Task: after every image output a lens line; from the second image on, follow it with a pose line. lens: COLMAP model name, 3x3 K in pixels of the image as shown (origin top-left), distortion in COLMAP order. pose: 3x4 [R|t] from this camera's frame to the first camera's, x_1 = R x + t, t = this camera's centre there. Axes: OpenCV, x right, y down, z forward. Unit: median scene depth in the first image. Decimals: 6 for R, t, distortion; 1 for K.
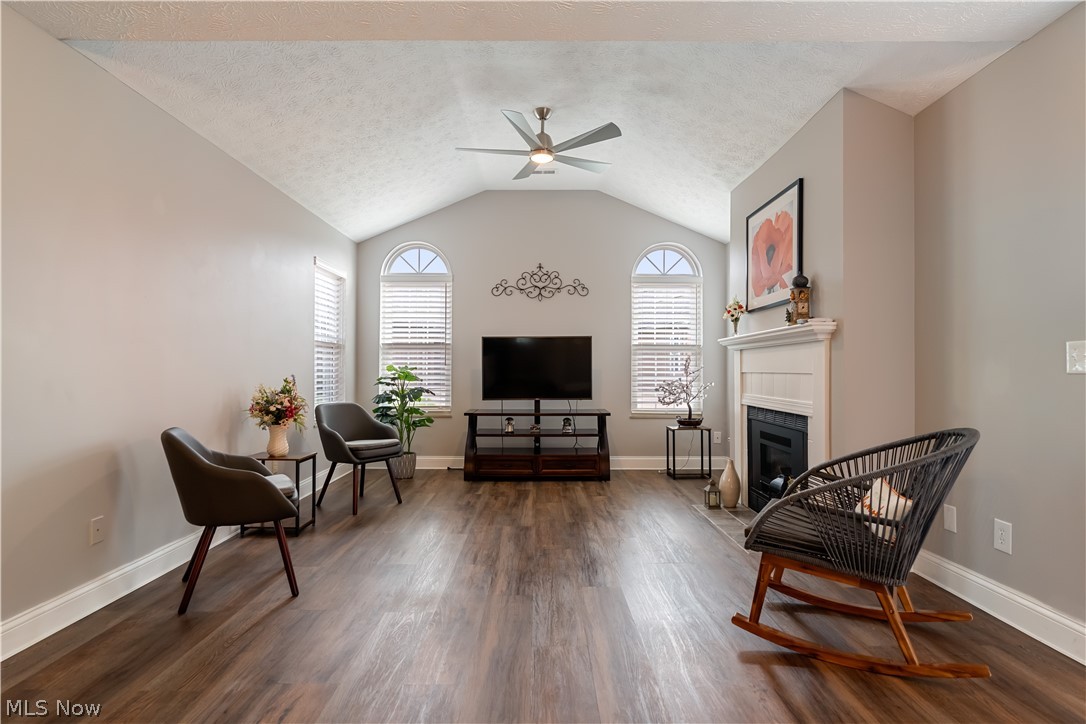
lens RADIAL K [[564.4, 0, 539.1], [0, 564.4, 368.0], [0, 0, 1]] dist [-0.002656, 0.002468]
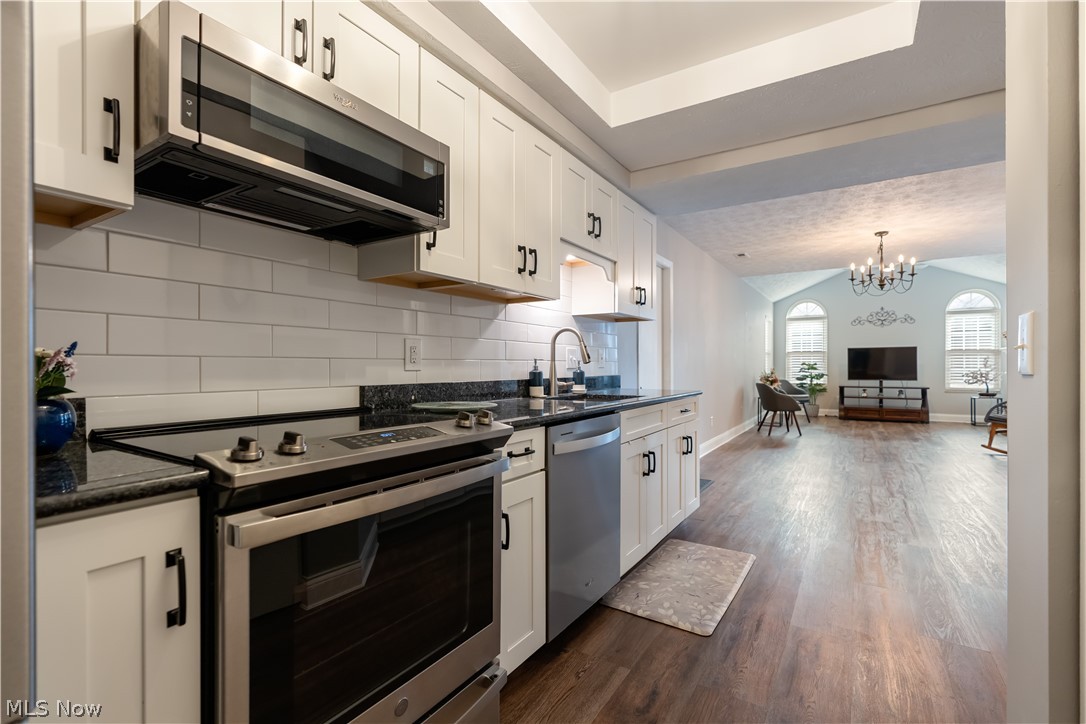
lens RADIAL K [[492.8, 0, 542.5], [0, 492.8, 363.9], [0, 0, 1]] dist [-0.007846, 0.004421]
pose [[0.844798, -0.001608, -0.535083, -0.083140], [0.003658, 0.999989, 0.002770, -0.007827], [0.535073, -0.004297, 0.844795, -1.032009]]
